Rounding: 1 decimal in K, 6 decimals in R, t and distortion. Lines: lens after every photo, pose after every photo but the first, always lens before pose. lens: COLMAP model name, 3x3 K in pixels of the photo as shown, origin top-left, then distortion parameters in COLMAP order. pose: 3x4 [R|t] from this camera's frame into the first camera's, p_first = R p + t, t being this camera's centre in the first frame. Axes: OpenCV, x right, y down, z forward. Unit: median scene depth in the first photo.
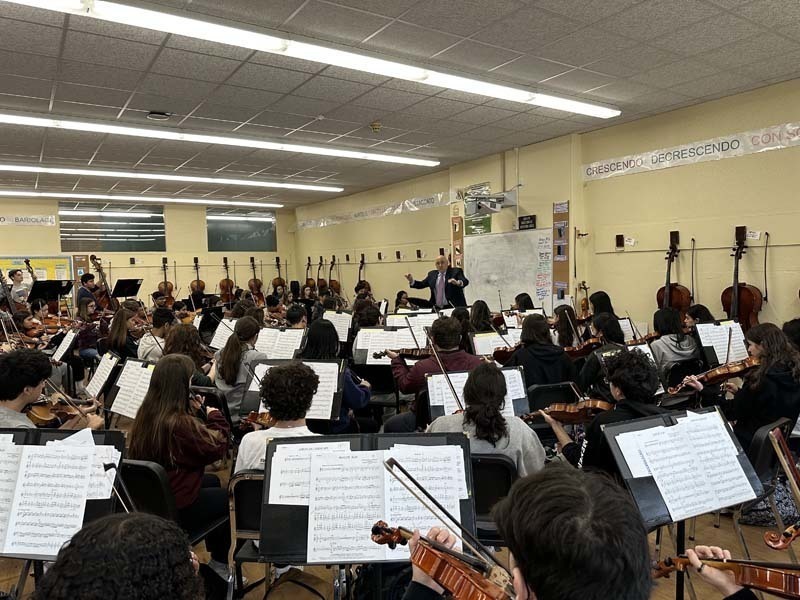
lens RADIAL K [[567.4, 0, 406.1], [0, 567.4, 301.1], [0, 0, 1]] dist [0.094685, -0.140042]
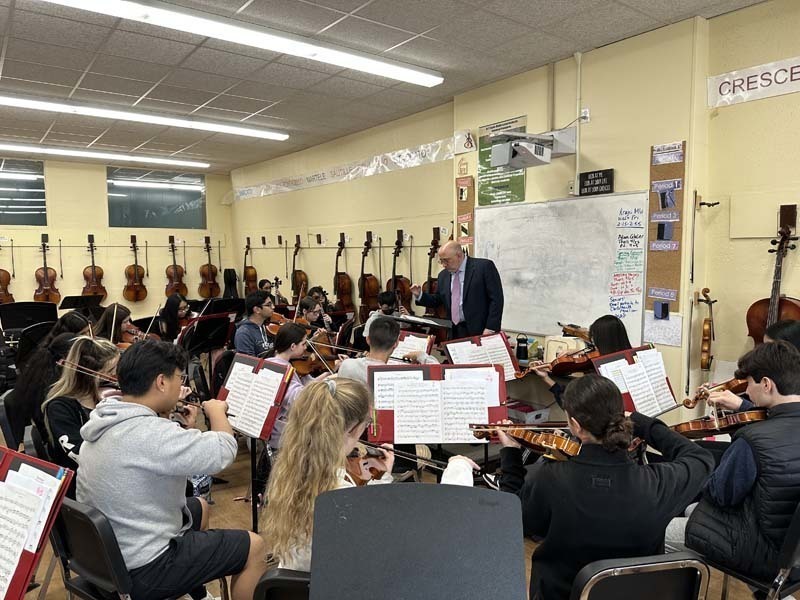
lens RADIAL K [[567.4, 0, 406.1], [0, 567.4, 301.1], [0, 0, 1]] dist [0.094685, -0.140042]
pose [[0.998226, 0.012709, 0.058172, -0.010075], [-0.014323, 0.999522, 0.027403, -0.028015], [-0.057796, -0.028187, 0.997930, 0.383664]]
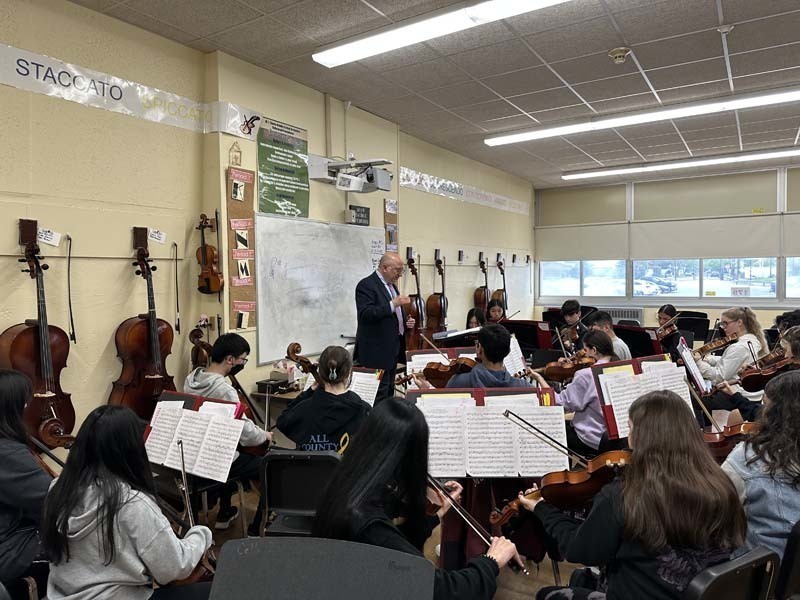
lens RADIAL K [[567.4, 0, 406.1], [0, 567.4, 301.1], [0, 0, 1]] dist [0.094685, -0.140042]
pose [[-0.409214, -0.022900, 0.912151, -0.411943], [0.060570, 0.996798, 0.052199, -0.057790], [-0.910426, 0.076610, -0.406517, 1.110071]]
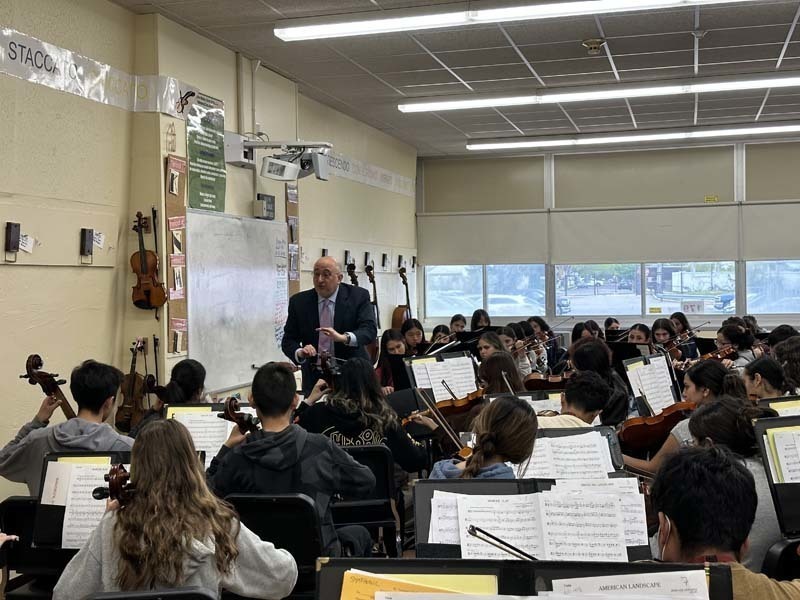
lens RADIAL K [[1128.0, 0, 400.0], [0, 1128.0, 300.0], [0, 0, 1]] dist [0.219888, -0.811574]
pose [[-0.661109, 0.011818, 0.750197, -0.599347], [0.059387, 0.997563, 0.036620, -0.073048], [-0.747936, 0.068761, -0.660200, 1.442441]]
